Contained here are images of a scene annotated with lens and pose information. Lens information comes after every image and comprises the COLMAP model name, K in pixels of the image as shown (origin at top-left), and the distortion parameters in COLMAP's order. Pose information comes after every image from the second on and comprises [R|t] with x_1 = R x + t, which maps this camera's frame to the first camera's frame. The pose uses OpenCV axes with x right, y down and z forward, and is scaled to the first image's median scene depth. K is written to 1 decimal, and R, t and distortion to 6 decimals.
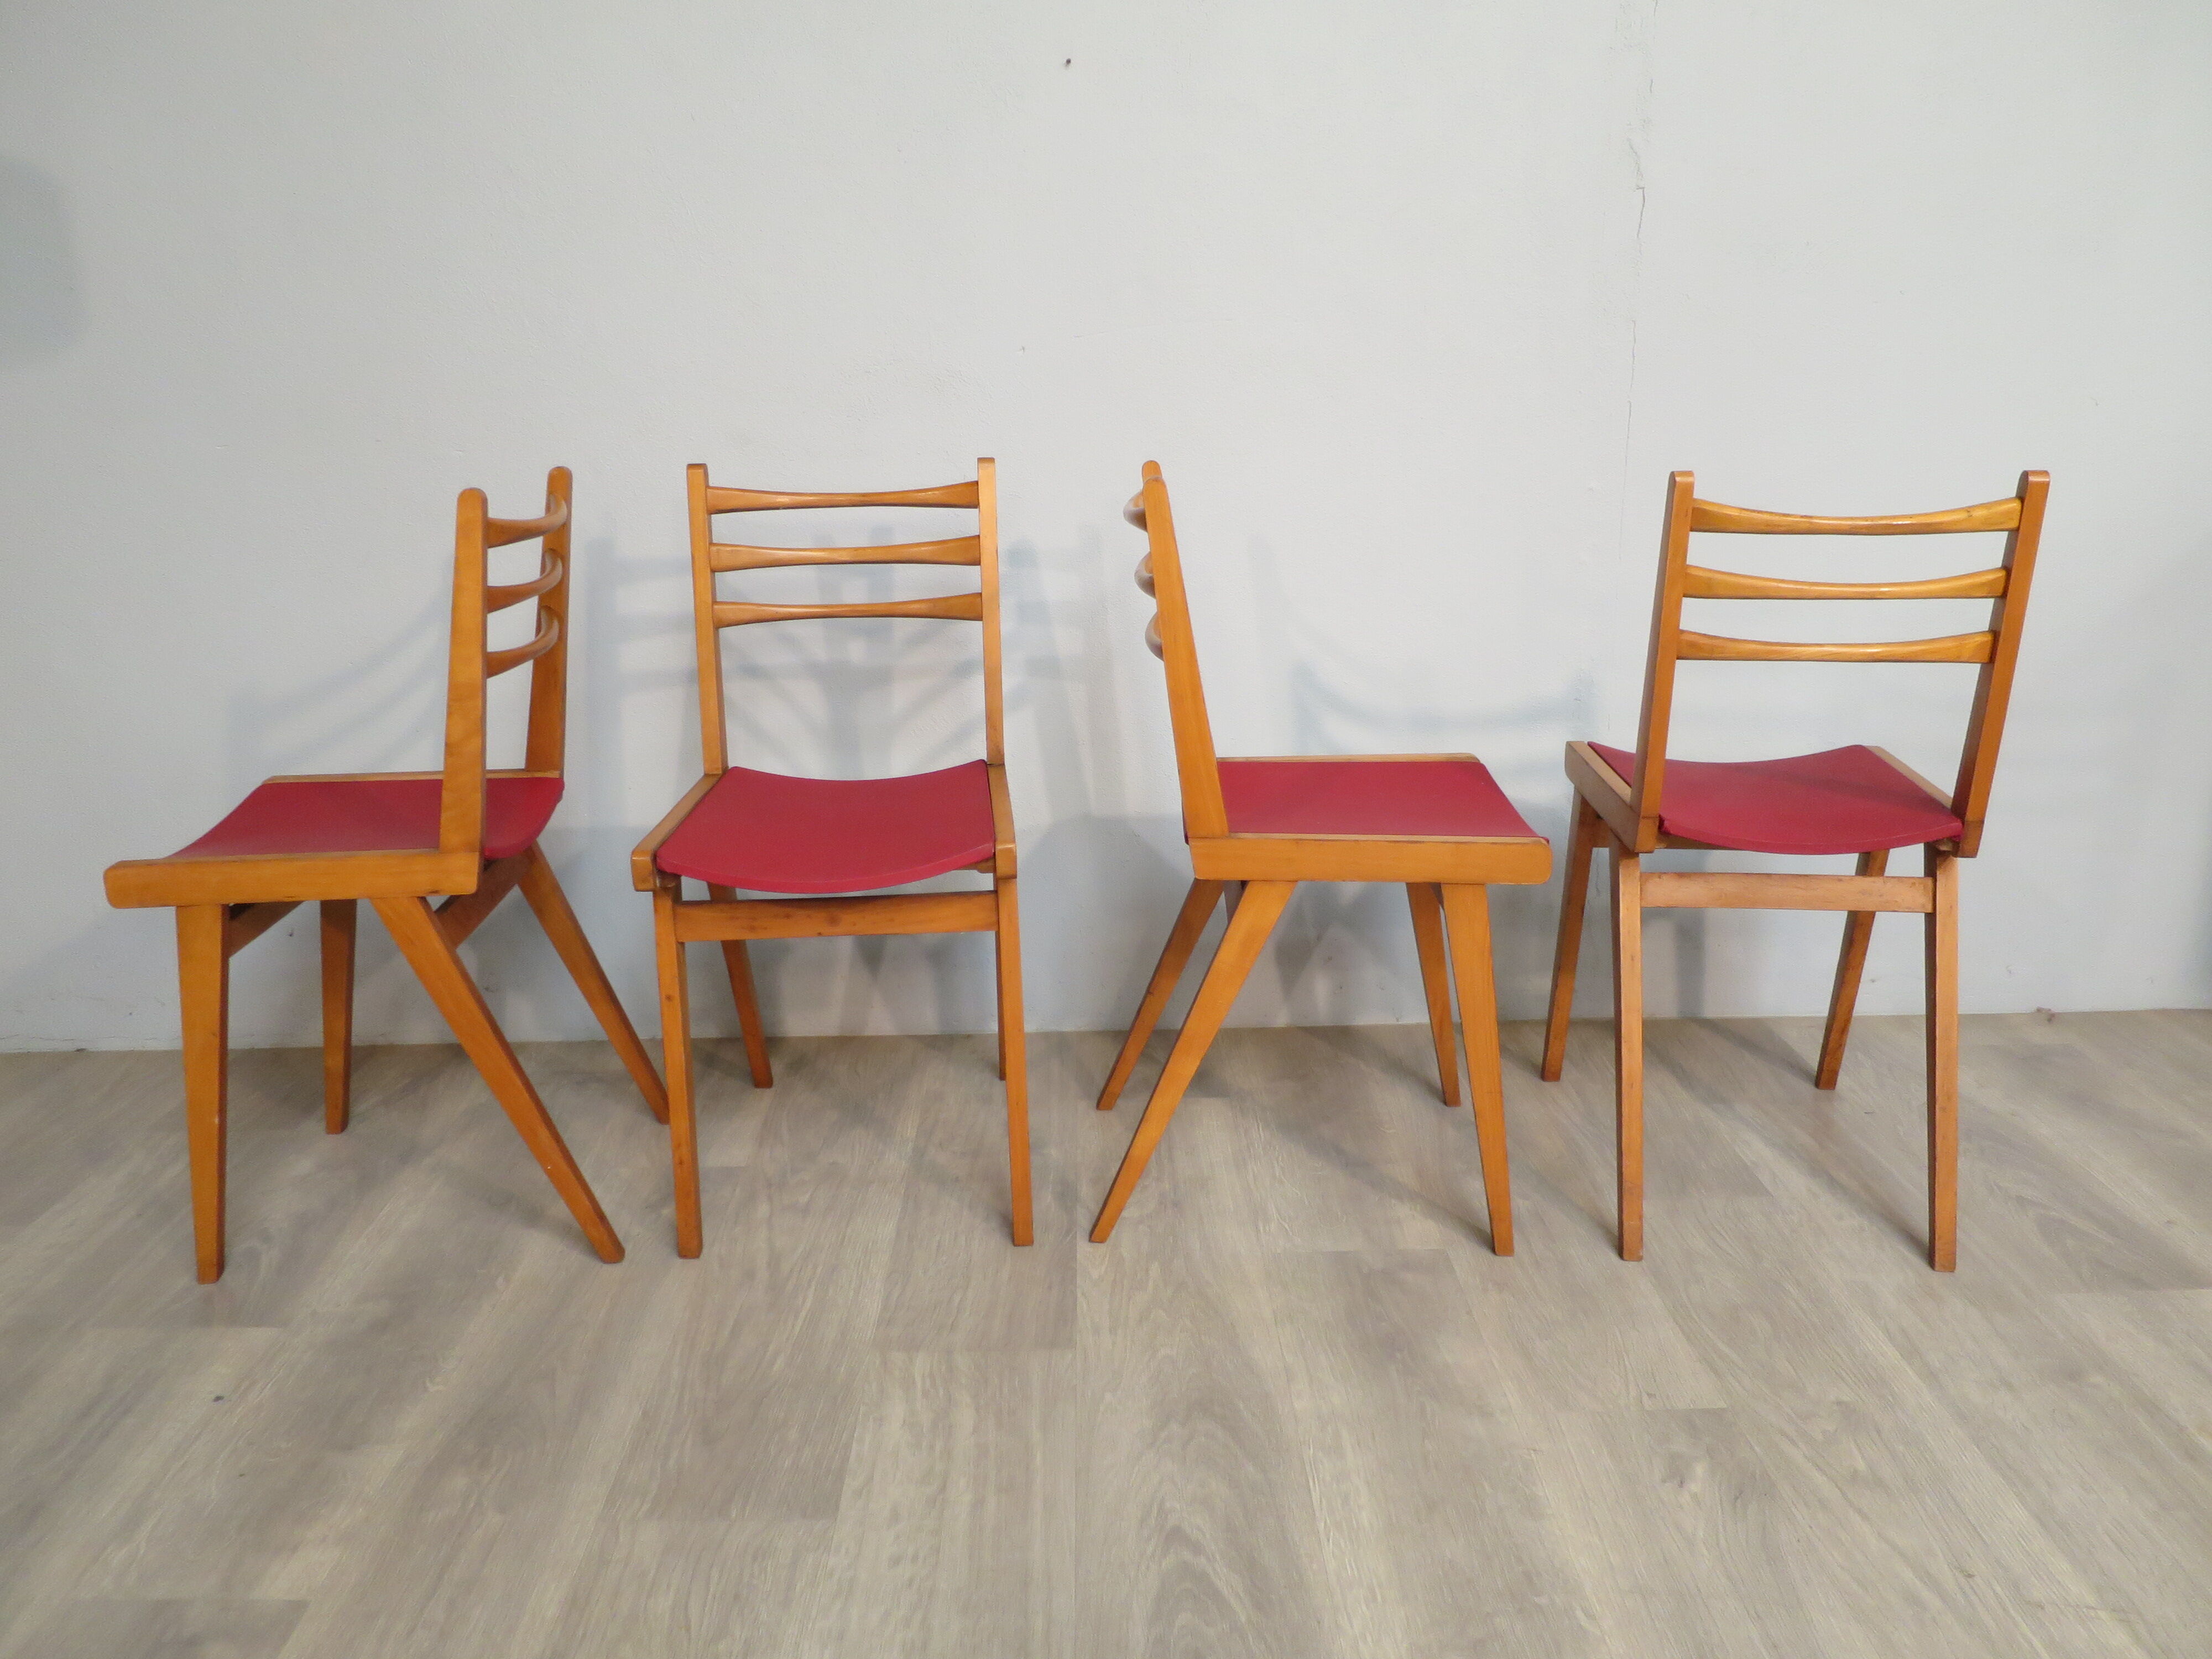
lens RADIAL K [[1594.9, 0, 1113.2], [0, 1594.9, 832.3], [0, 0, 1]] dist [-0.051870, 0.013772]
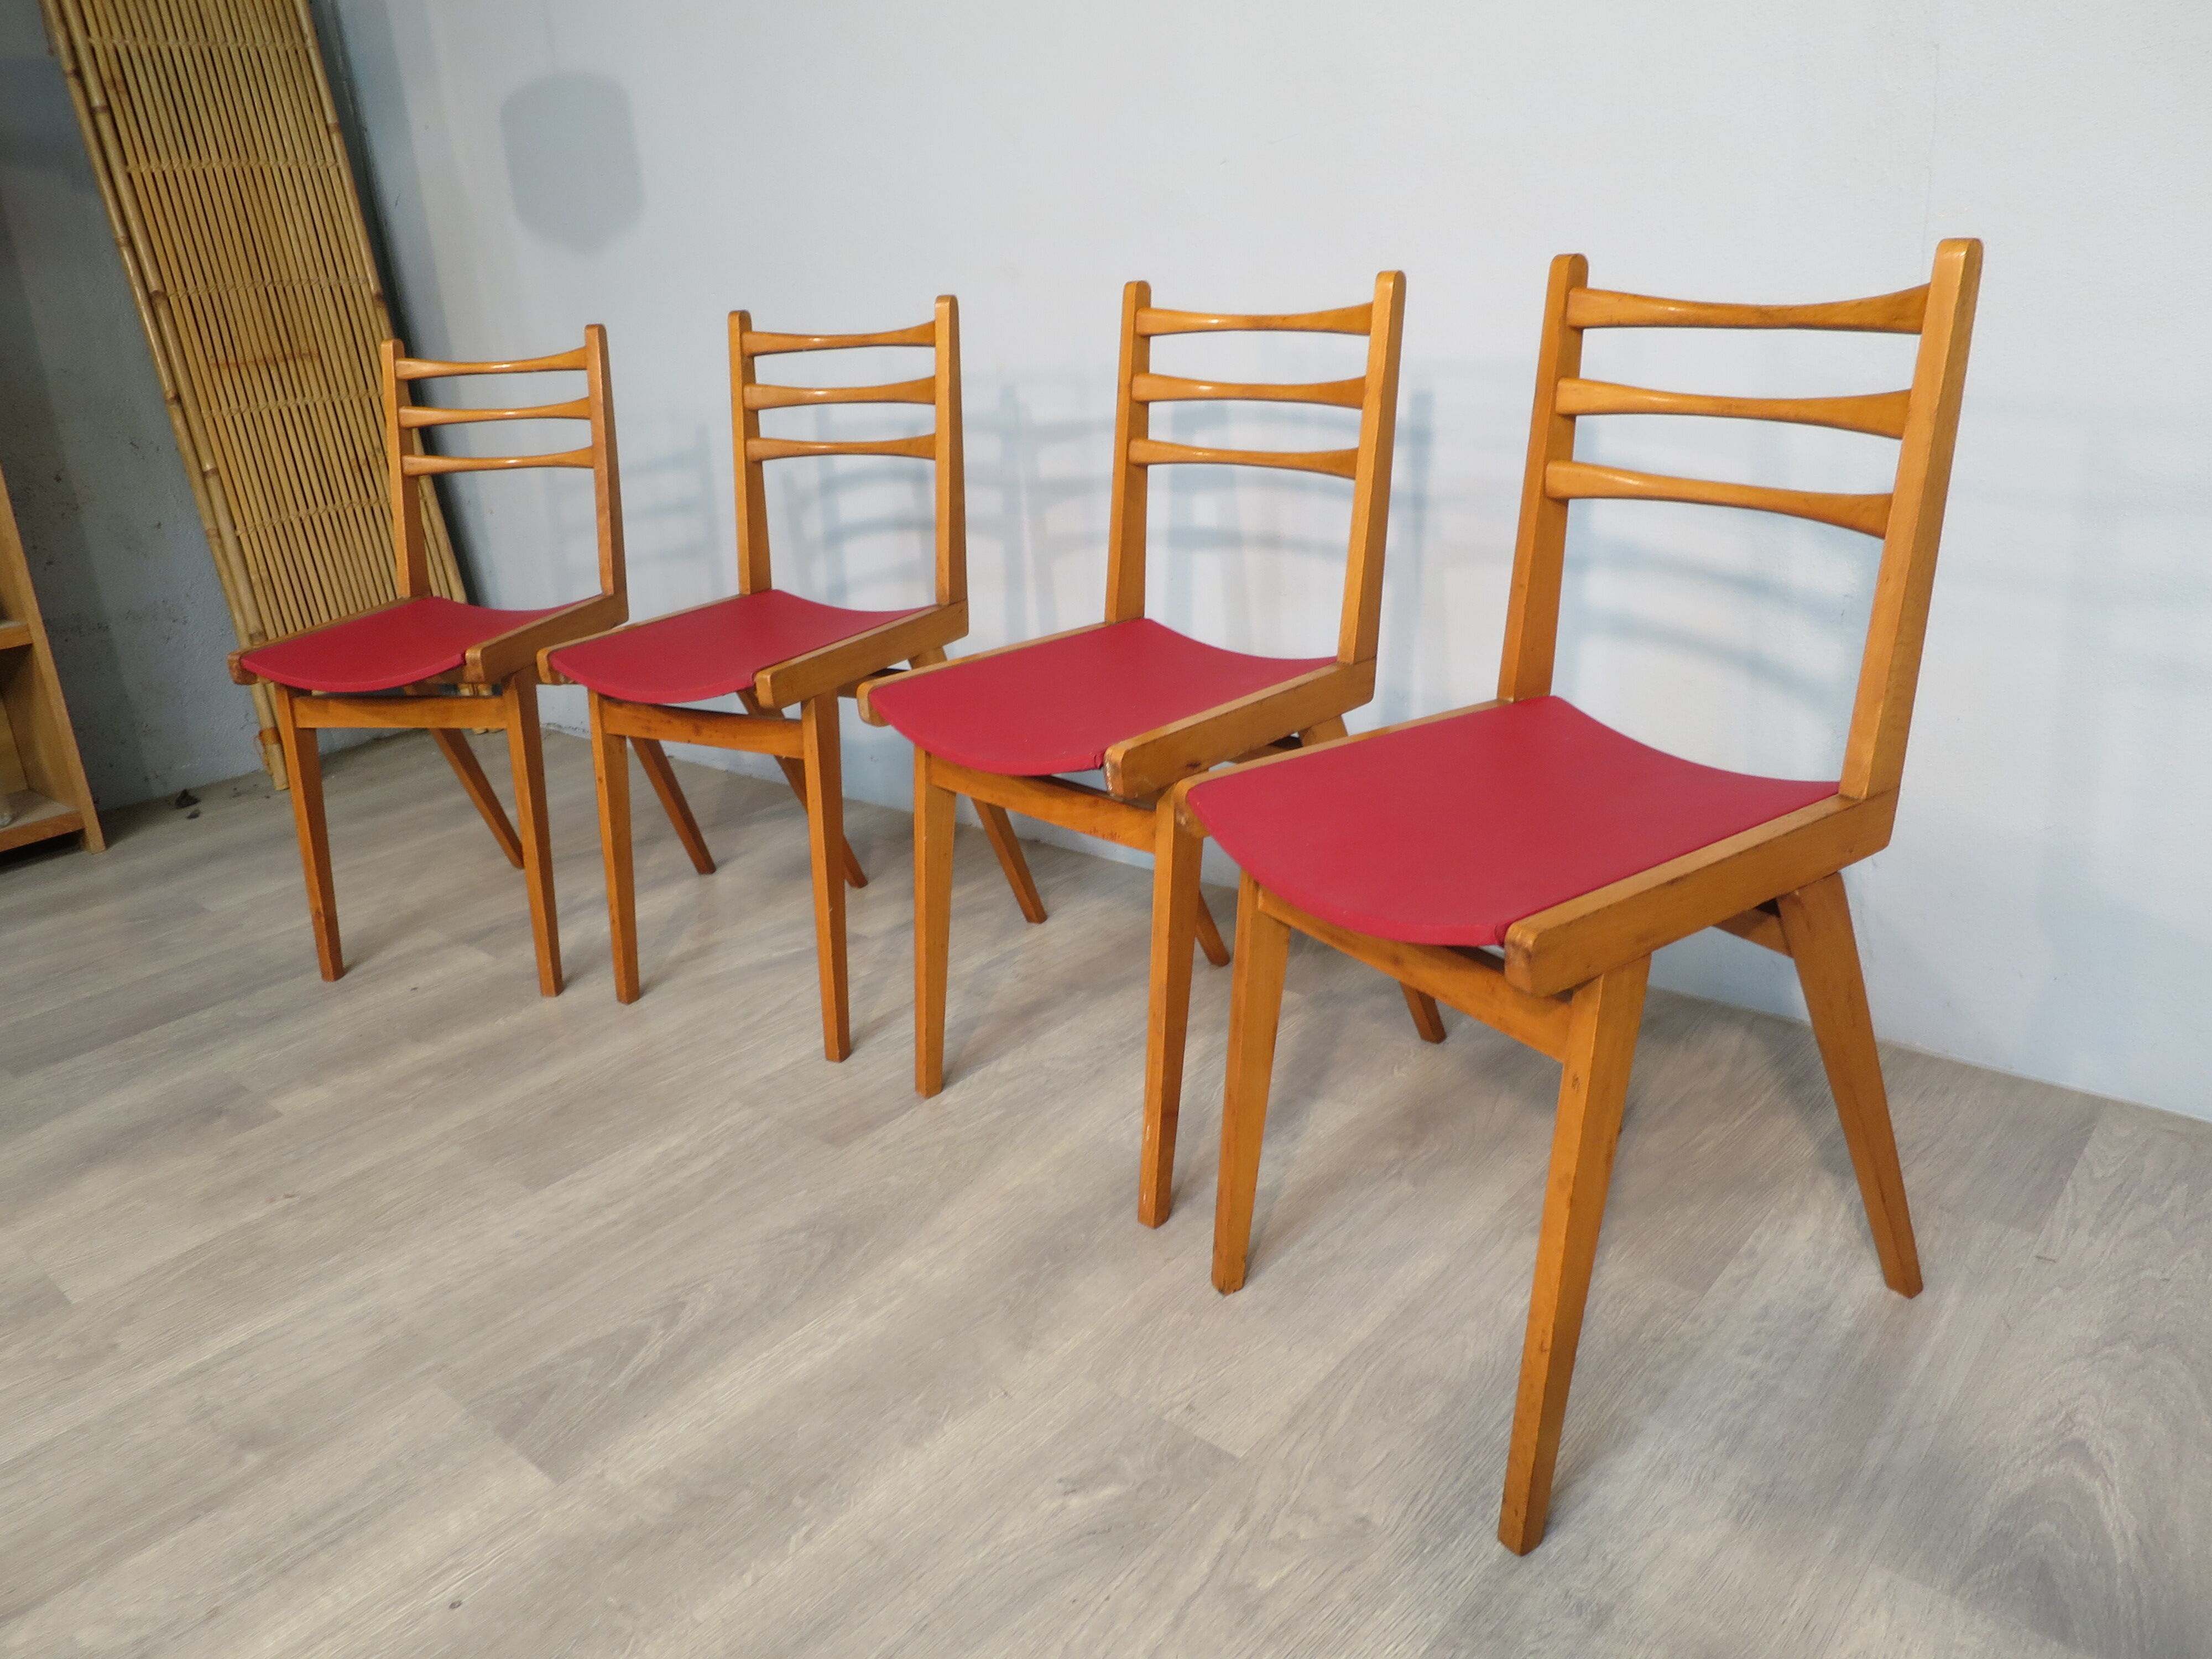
lens RADIAL K [[1594.9, 0, 1113.2], [0, 1594.9, 832.3], [0, 0, 1]] dist [-0.051870, 0.013772]
pose [[0.739032, 0.185475, -0.647634, 0.769512], [-0.121704, 0.982293, 0.142438, -0.056937], [0.662585, -0.026447, 0.748520, 0.336221]]
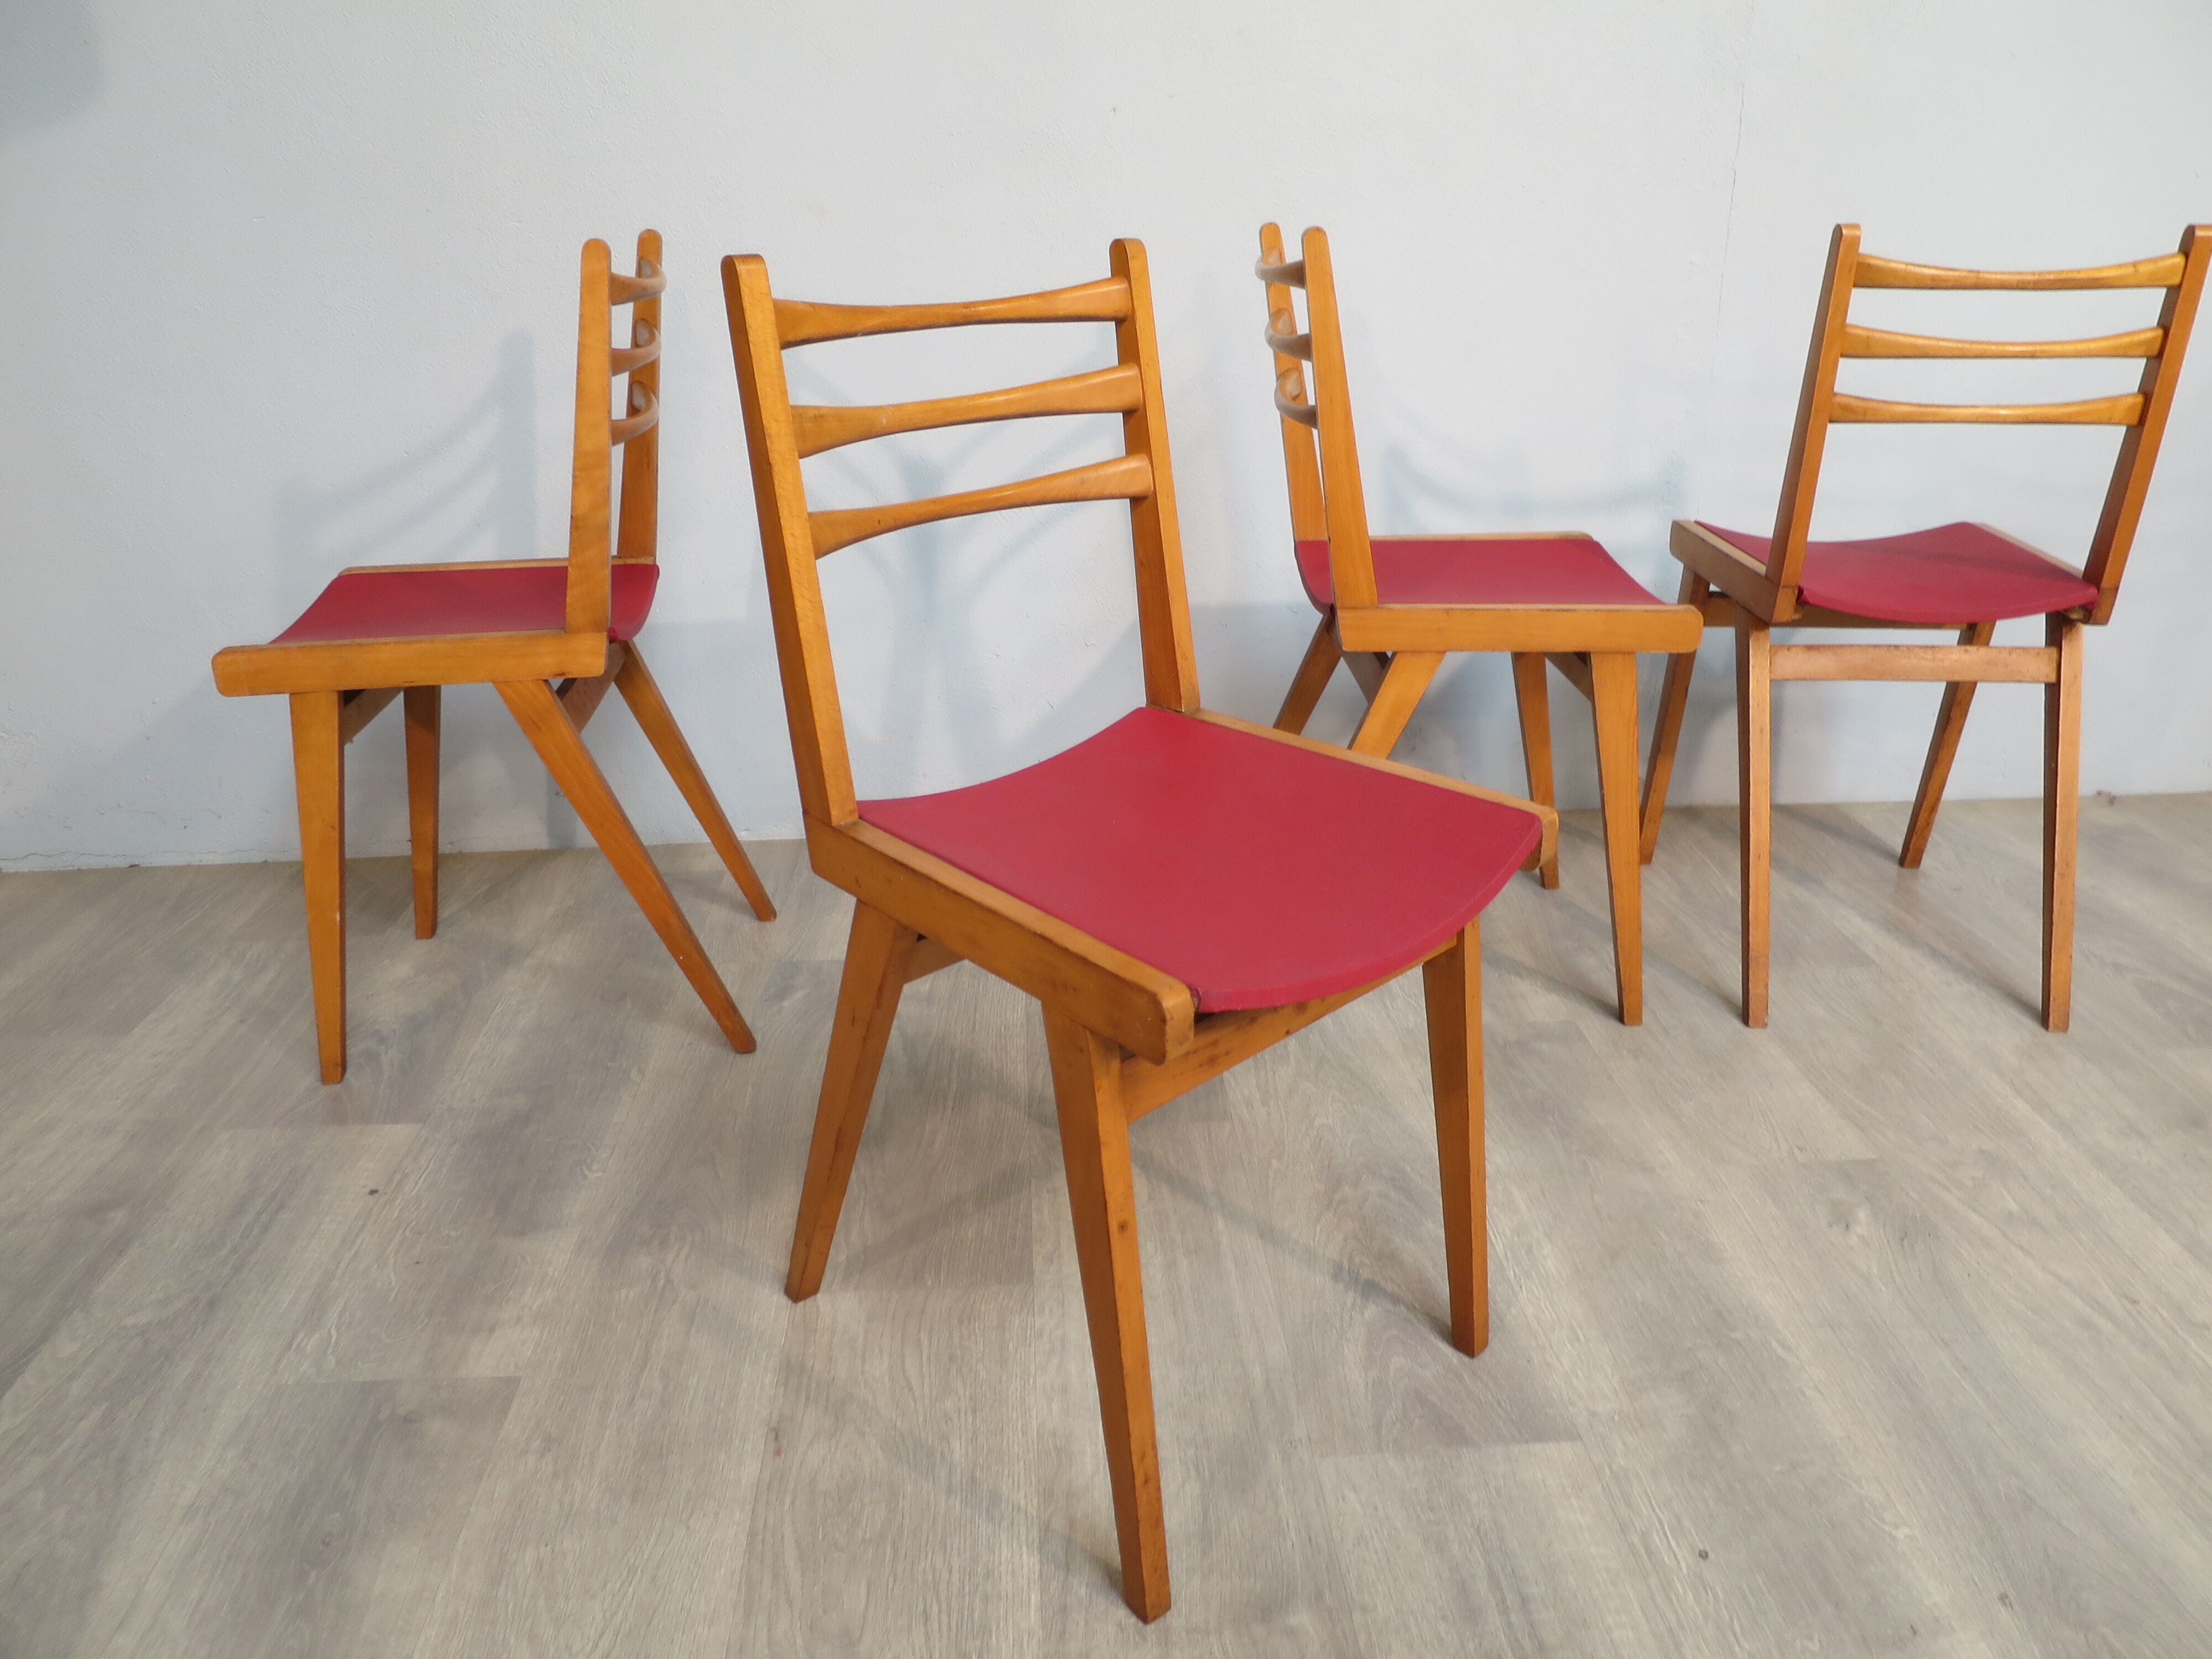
lens RADIAL K [[1594.9, 0, 1113.2], [0, 1594.9, 832.3], [0, 0, 1]] dist [-0.051870, 0.013772]
pose [[0.999120, -0.016593, 0.038521, -0.136725], [0.012548, 0.994607, 0.102954, 0.039678], [-0.040021, -0.102380, 0.993940, 0.018913]]
